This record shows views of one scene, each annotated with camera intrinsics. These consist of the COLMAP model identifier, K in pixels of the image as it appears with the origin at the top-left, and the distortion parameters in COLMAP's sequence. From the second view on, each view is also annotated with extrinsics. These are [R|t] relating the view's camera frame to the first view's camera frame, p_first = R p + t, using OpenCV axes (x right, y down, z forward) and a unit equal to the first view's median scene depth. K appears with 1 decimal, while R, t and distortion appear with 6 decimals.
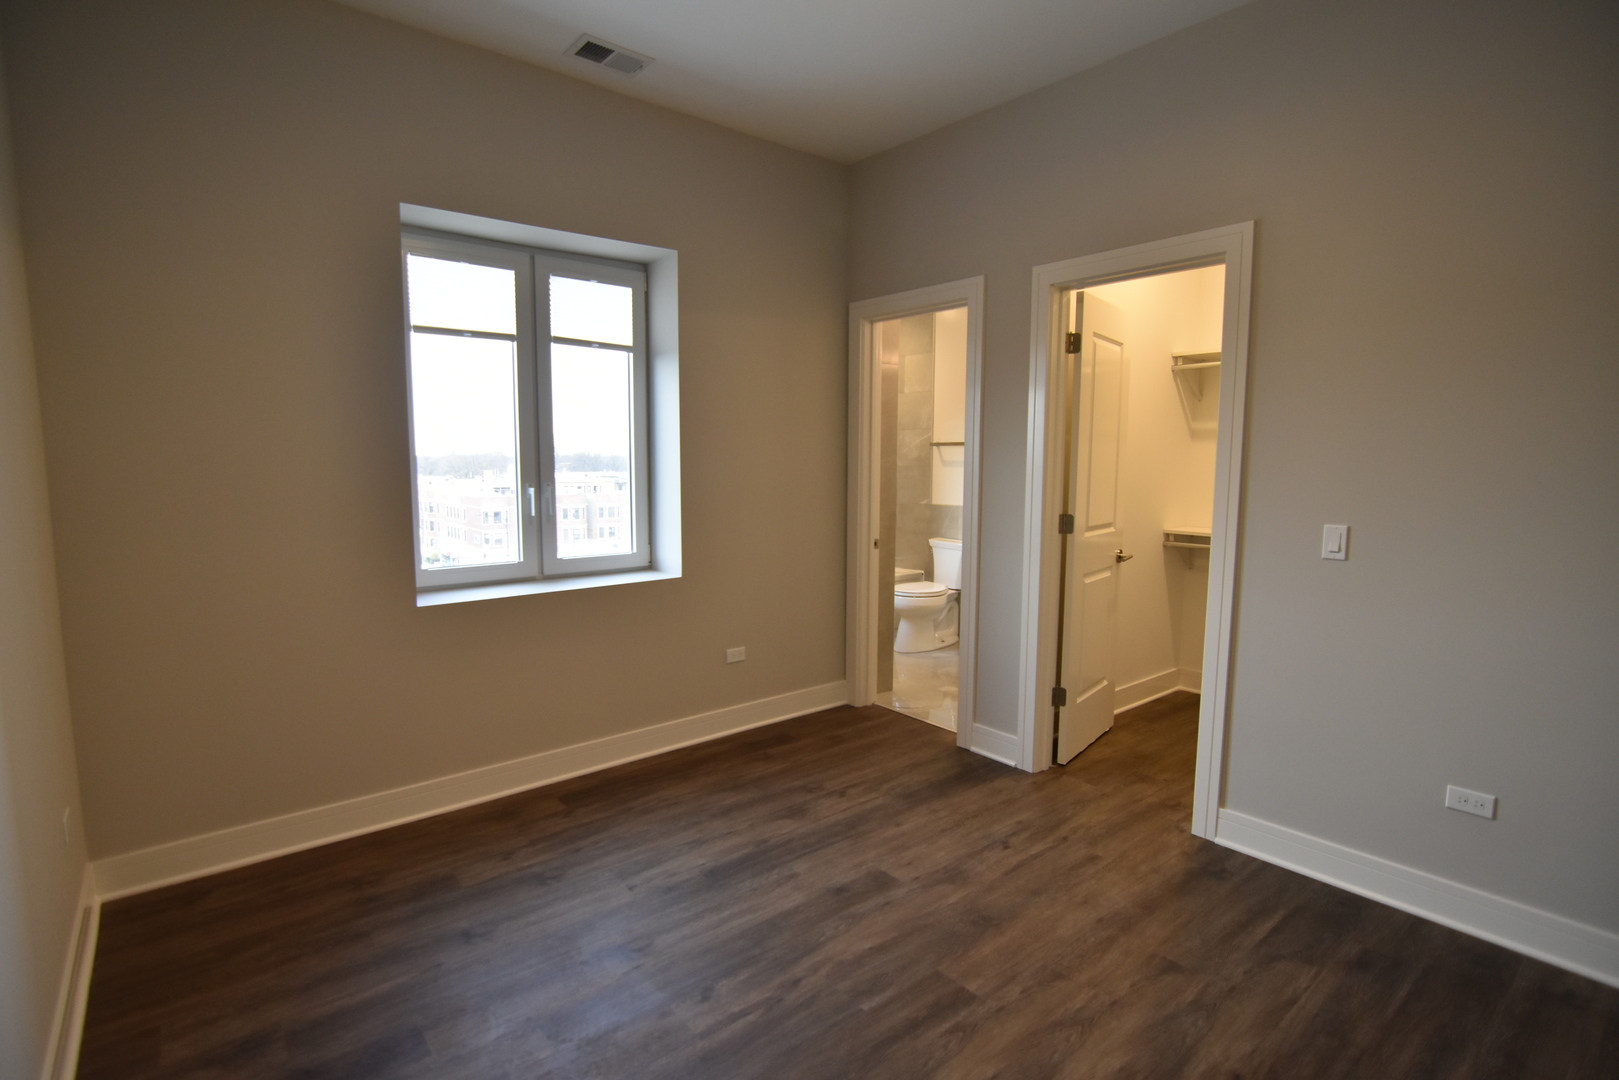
lens RADIAL K [[788.2, 0, 802.9], [0, 788.2, 543.0], [0, 0, 1]] dist [-0.031566, 0.010119]
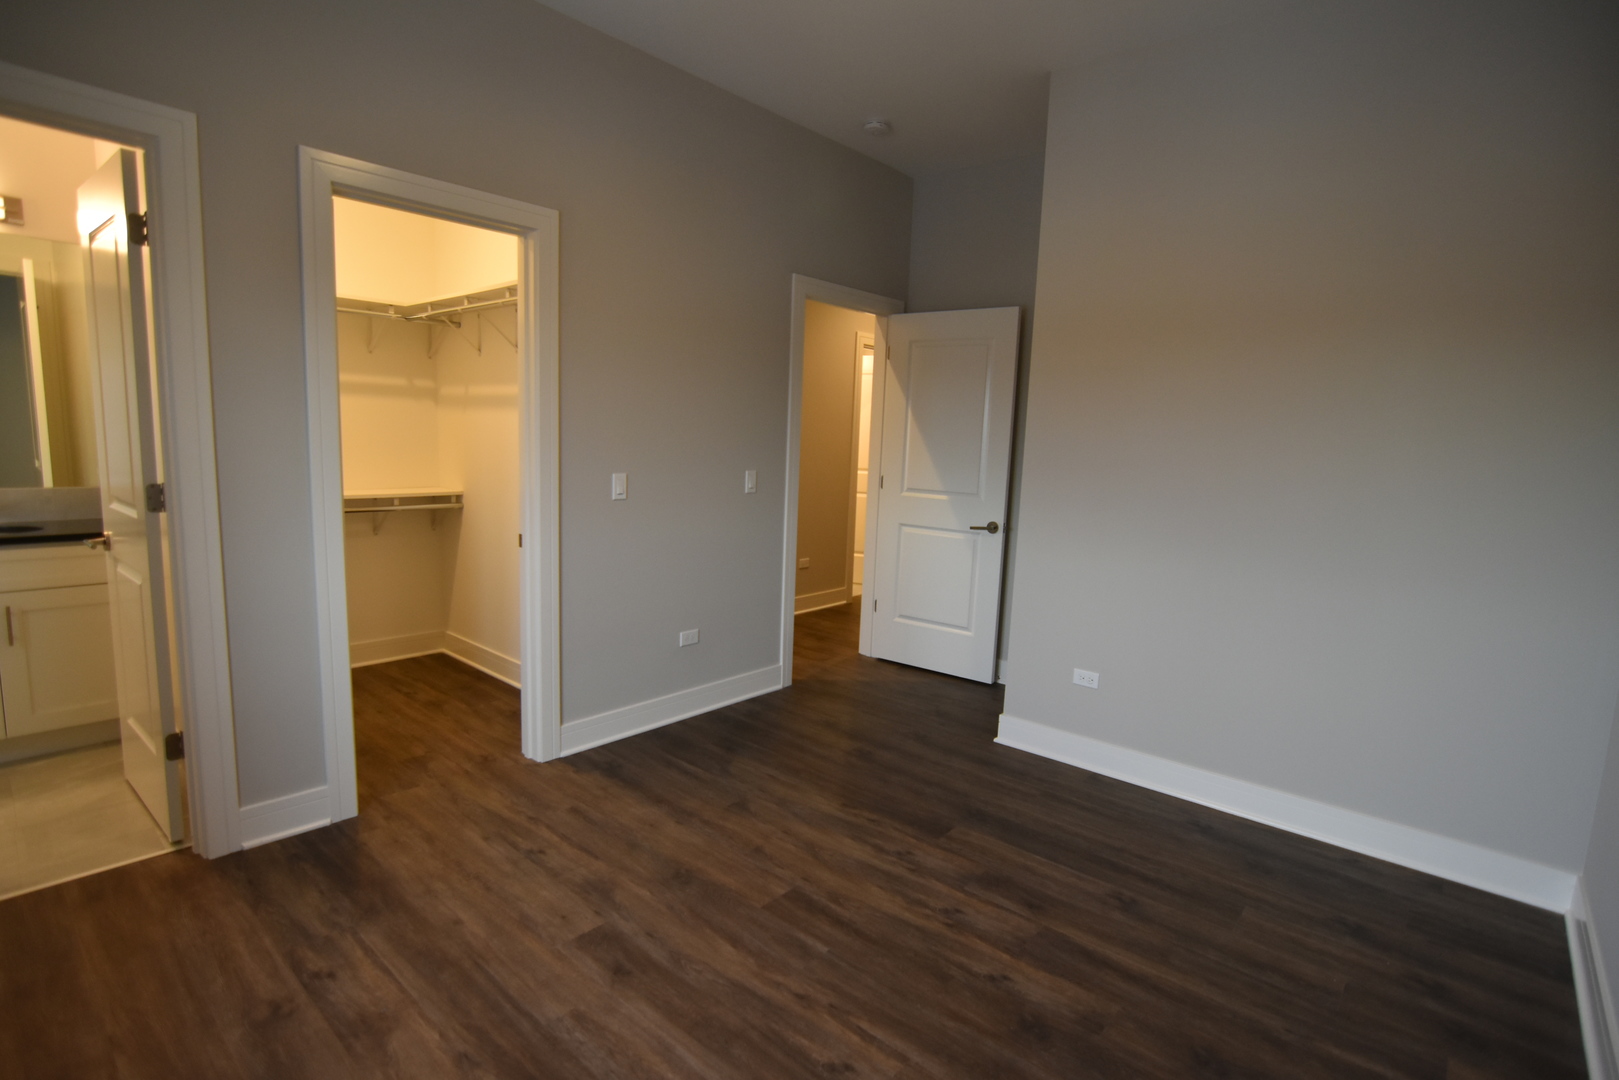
lens RADIAL K [[788.2, 0, 802.9], [0, 788.2, 543.0], [0, 0, 1]] dist [-0.031566, 0.010119]
pose [[-0.162014, -0.143526, 0.976295, -0.613532], [0.065203, 0.985647, 0.155721, -0.083808], [-0.984632, 0.088886, -0.150330, 0.796382]]
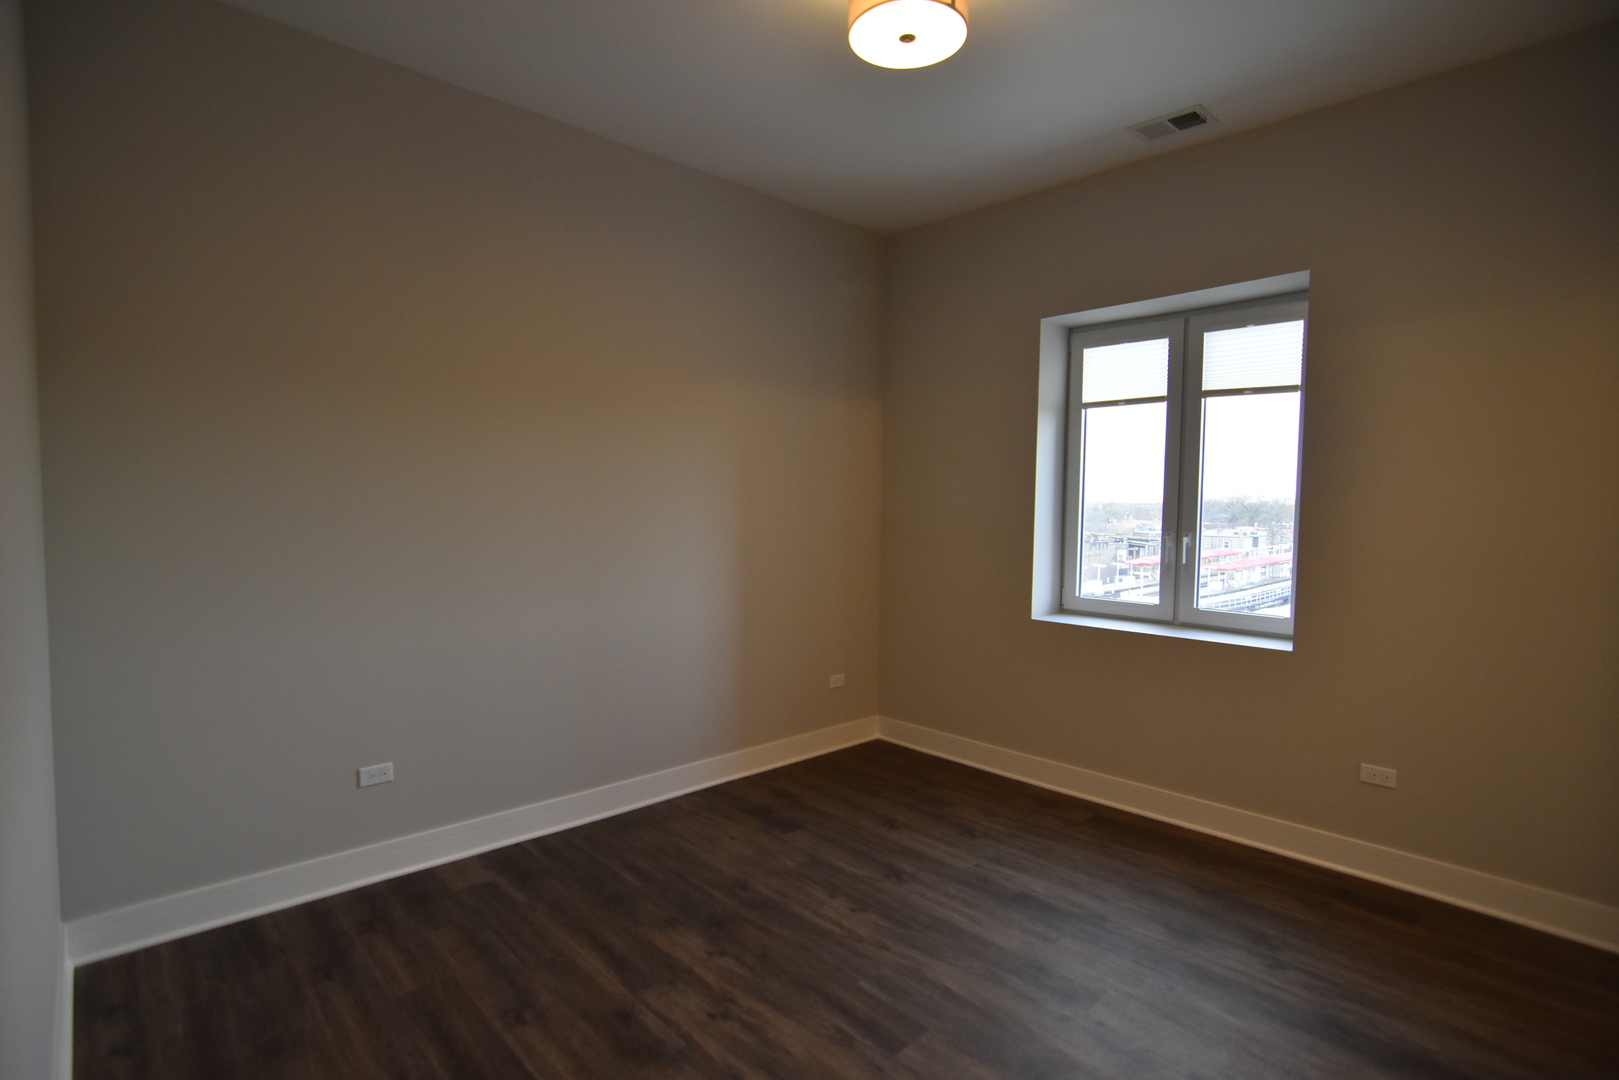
lens RADIAL K [[788.2, 0, 802.9], [0, 788.2, 543.0], [0, 0, 1]] dist [-0.031566, 0.010119]
pose [[0.064384, 0.051269, -0.996607, 0.825350], [-0.119225, 0.991921, 0.043326, -0.059217], [0.990778, 0.116031, 0.069976, 0.529900]]
